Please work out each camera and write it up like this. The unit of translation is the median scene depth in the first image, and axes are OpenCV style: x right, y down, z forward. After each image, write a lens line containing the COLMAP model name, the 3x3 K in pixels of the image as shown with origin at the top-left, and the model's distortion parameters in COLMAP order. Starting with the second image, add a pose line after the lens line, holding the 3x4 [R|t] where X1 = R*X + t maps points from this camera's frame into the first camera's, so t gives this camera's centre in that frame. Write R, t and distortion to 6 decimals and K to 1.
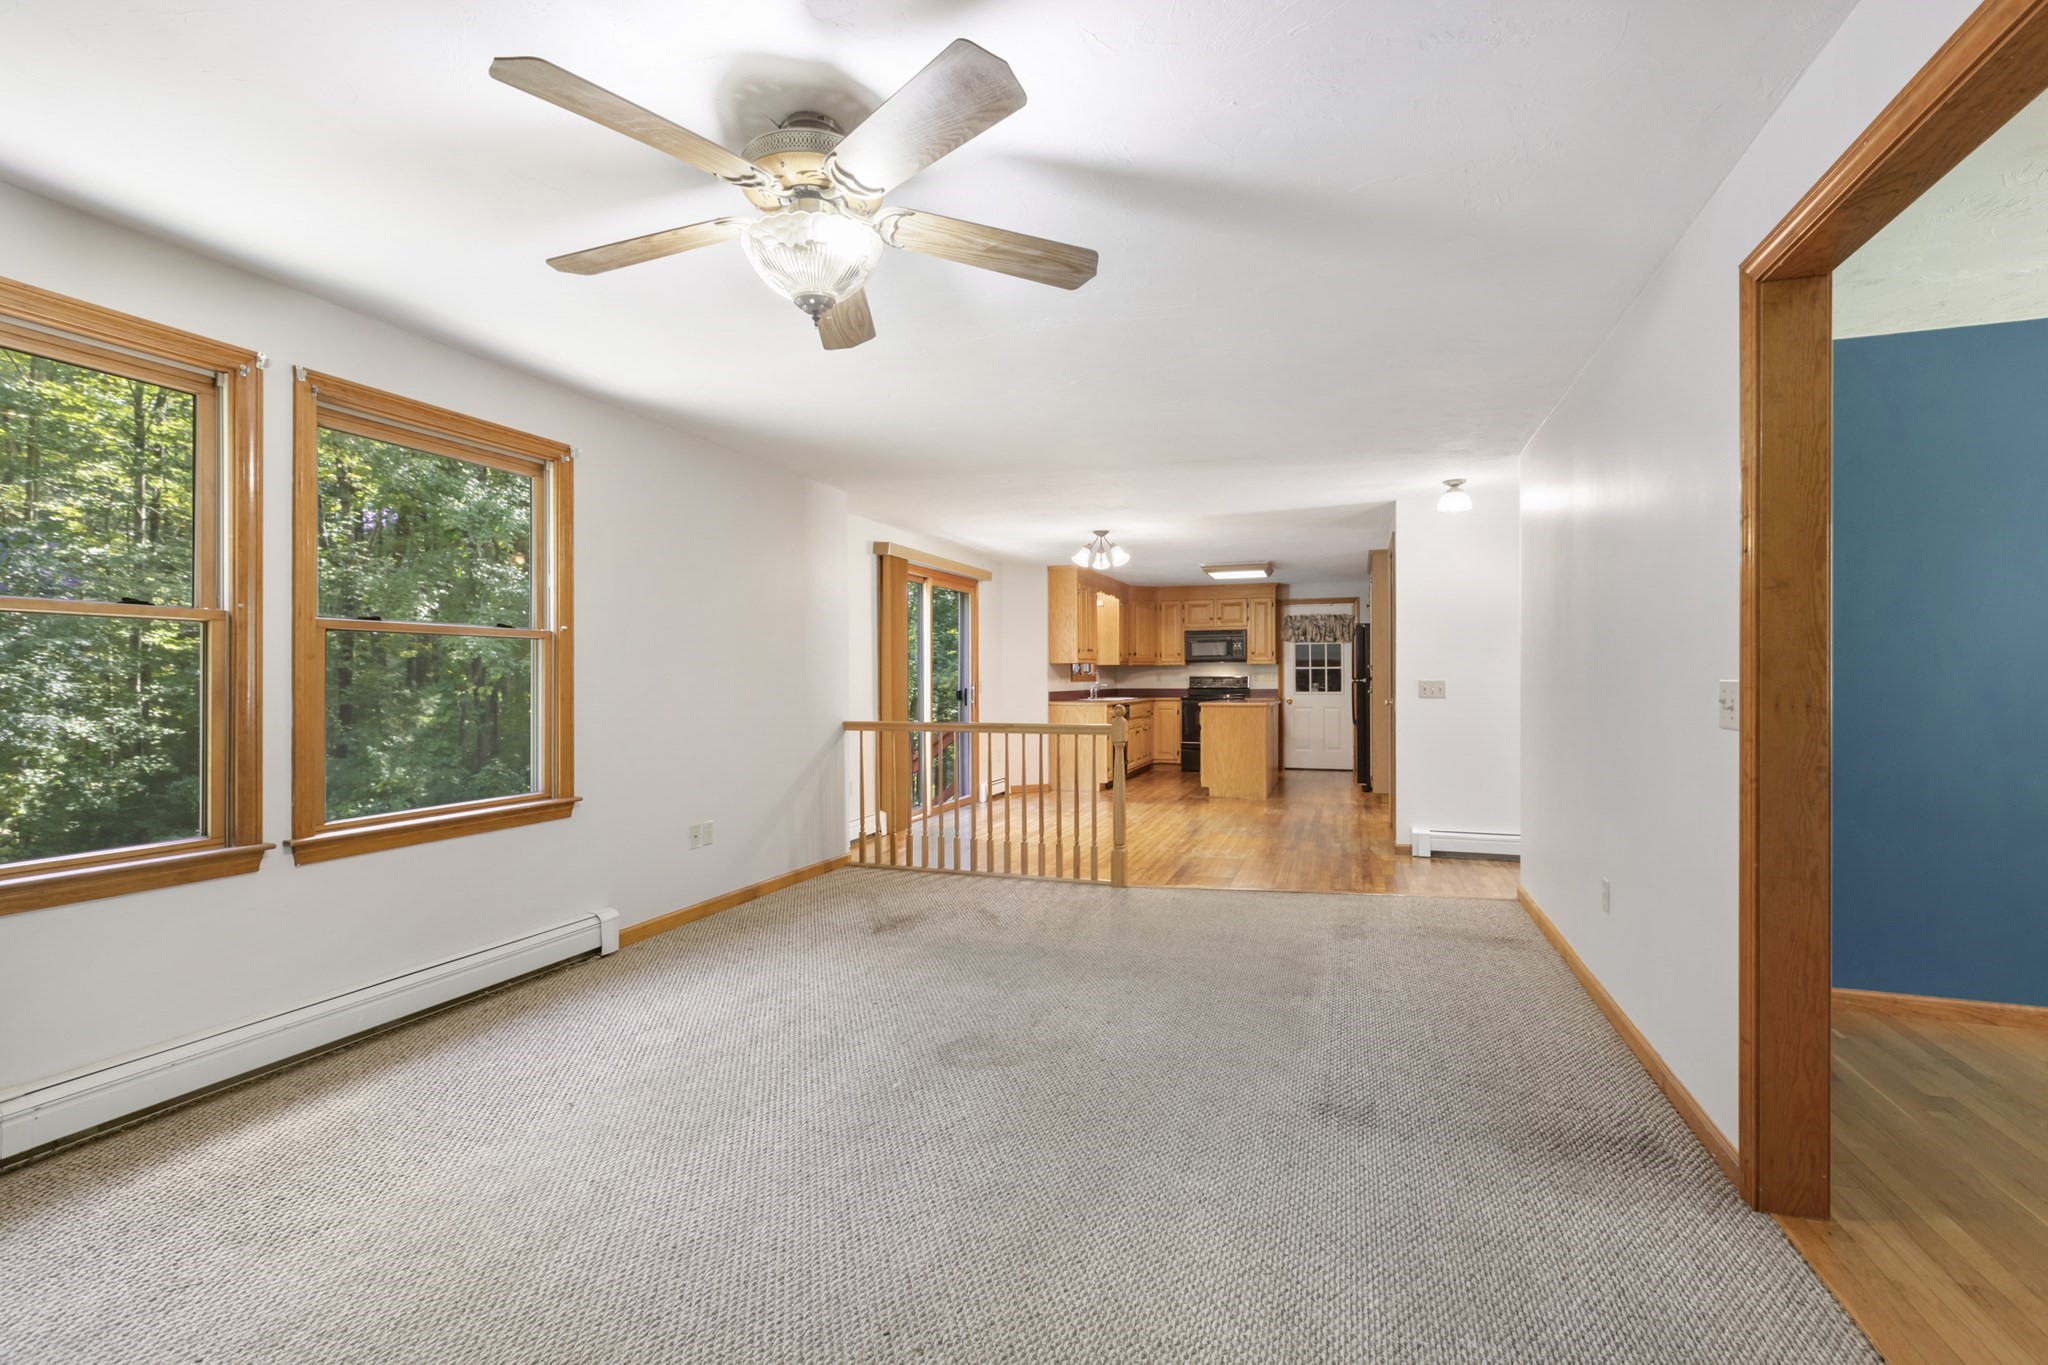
lens RADIAL K [[927.0, 0, 1017.1], [0, 927.0, 673.3], [0, 0, 1]] dist [-0.001467, 0.000529]
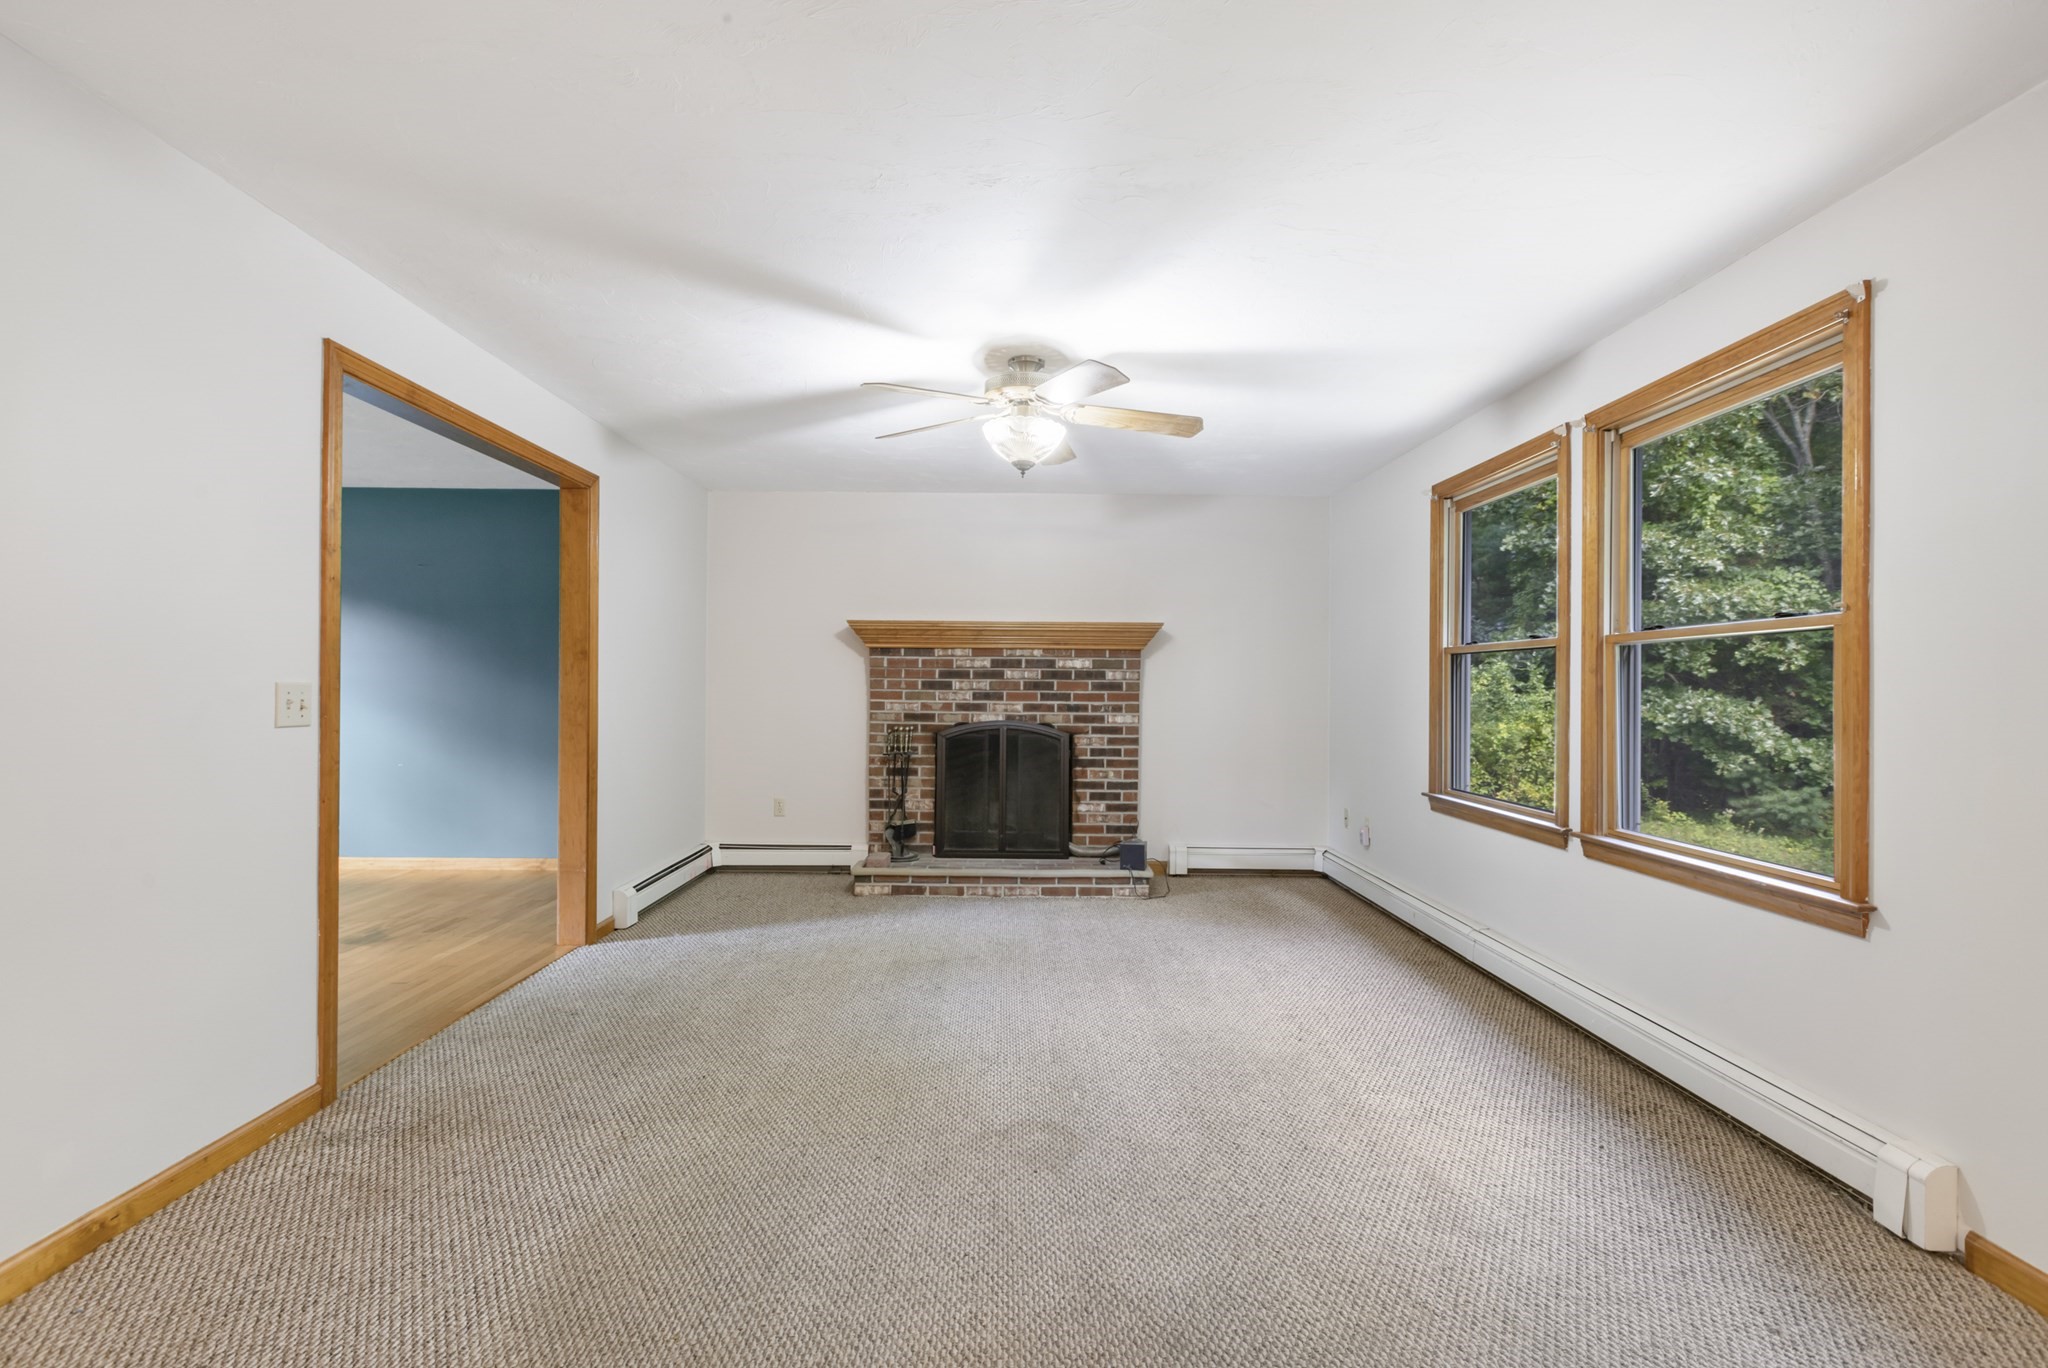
lens RADIAL K [[919.0, 0, 1019.3], [0, 919.0, 689.2], [0, 0, 1]] dist [-0.001711, -0.000085]
pose [[-0.935657, -0.005771, -0.352864, 0.068007], [-0.004786, 0.999982, -0.003666, 0.002787], [0.352878, -0.001741, -0.935668, 0.464800]]
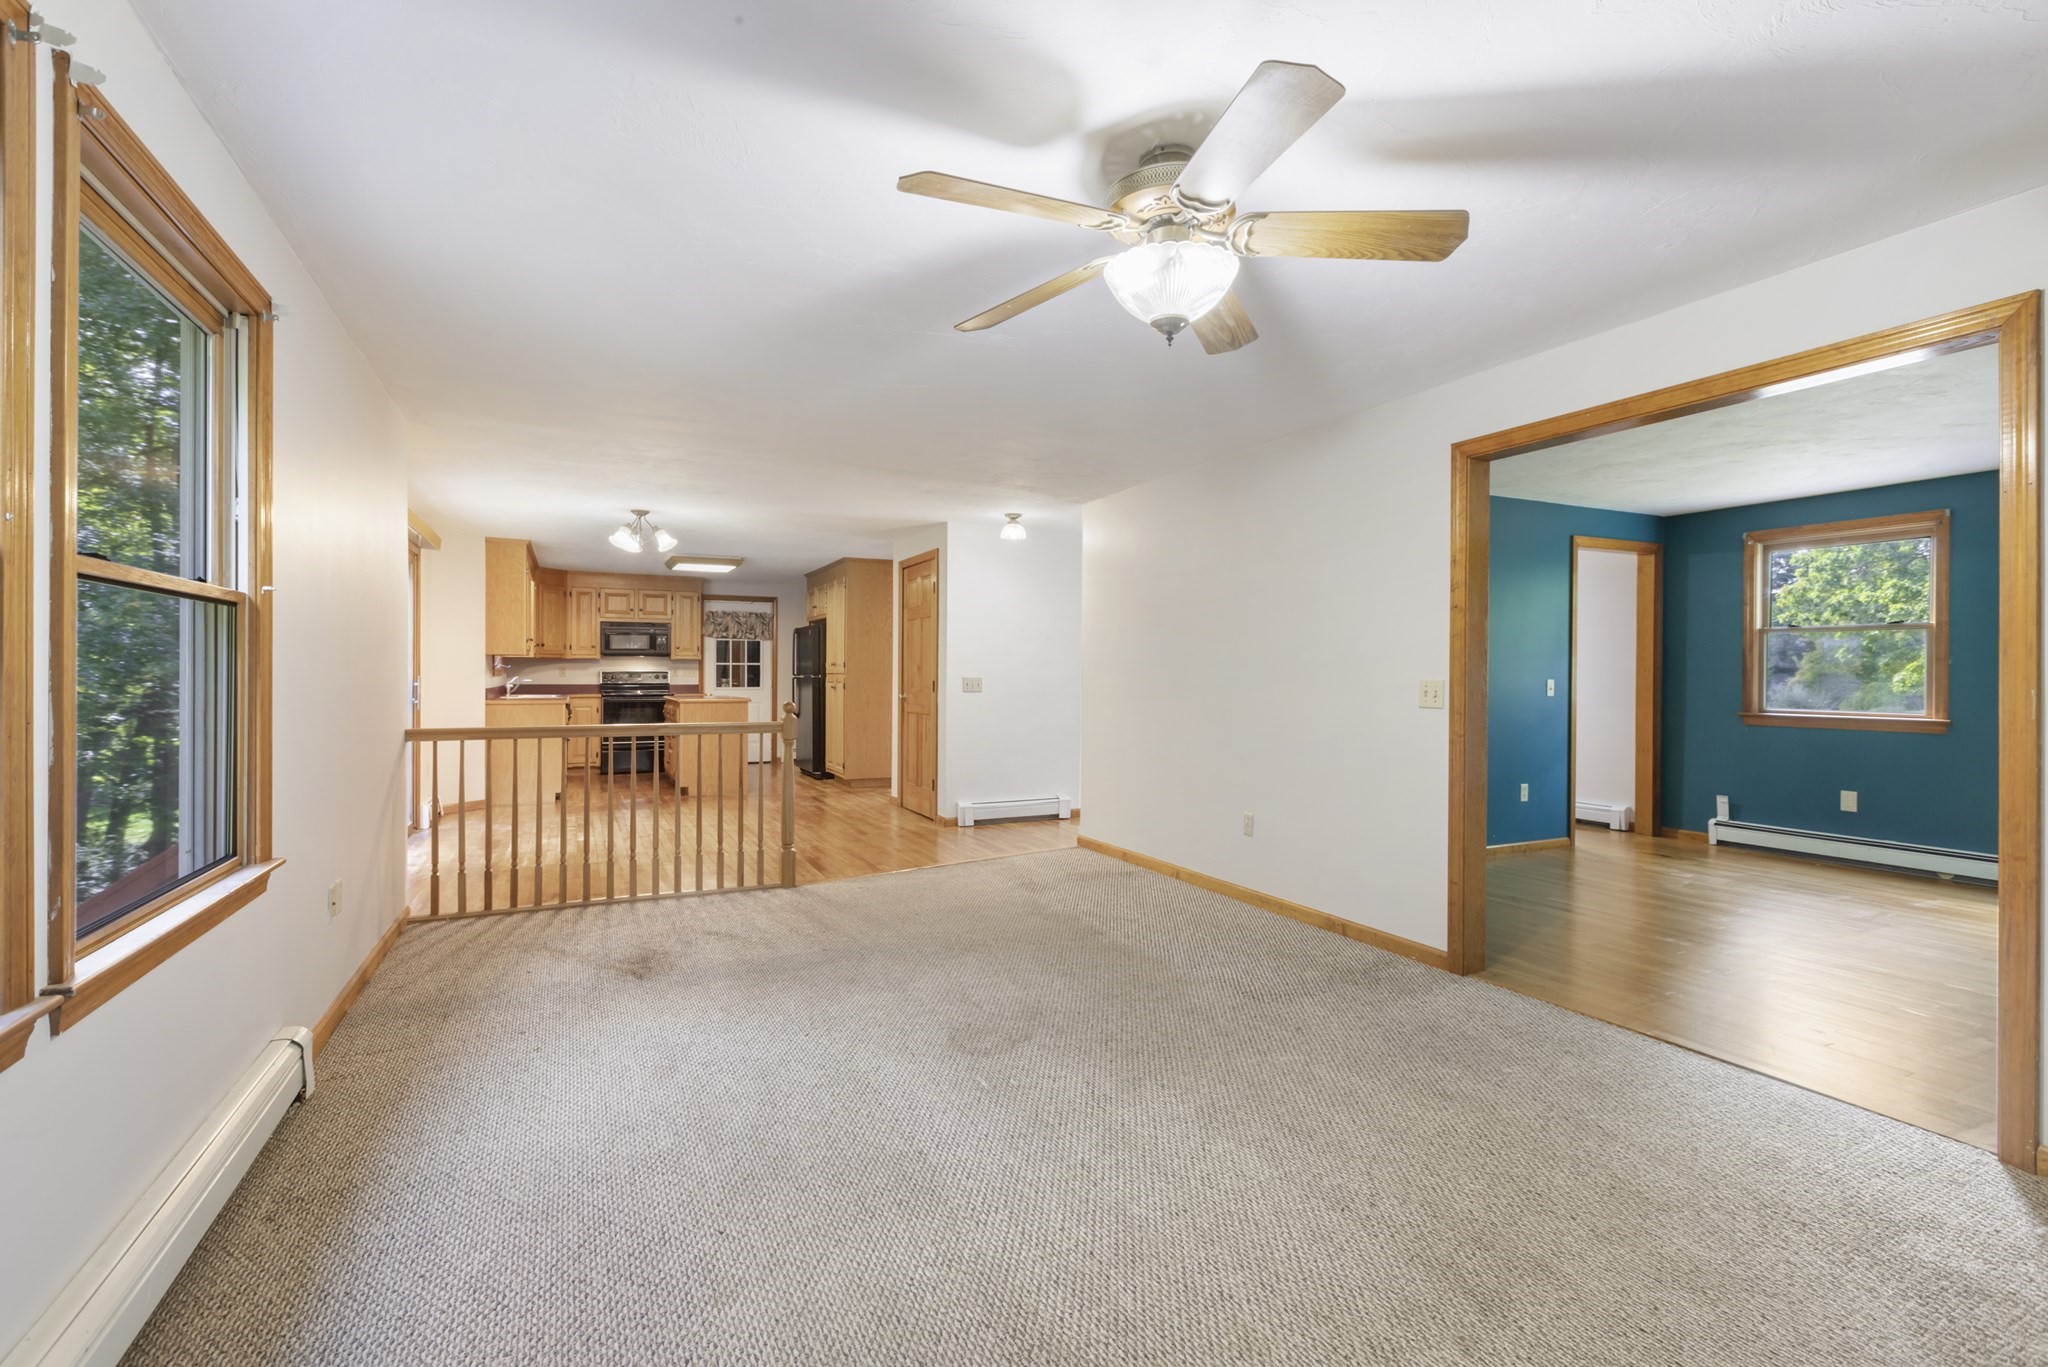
lens RADIAL K [[924.6, 0, 1024.0], [0, 924.6, 683.5], [0, 0, 1]] dist [-0.000819, 0.000324]
pose [[0.696341, -0.001286, 0.717710, -0.198695], [-0.010590, 0.999871, 0.012067, 0.000193], [-0.717633, -0.016004, 0.696237, 0.068787]]
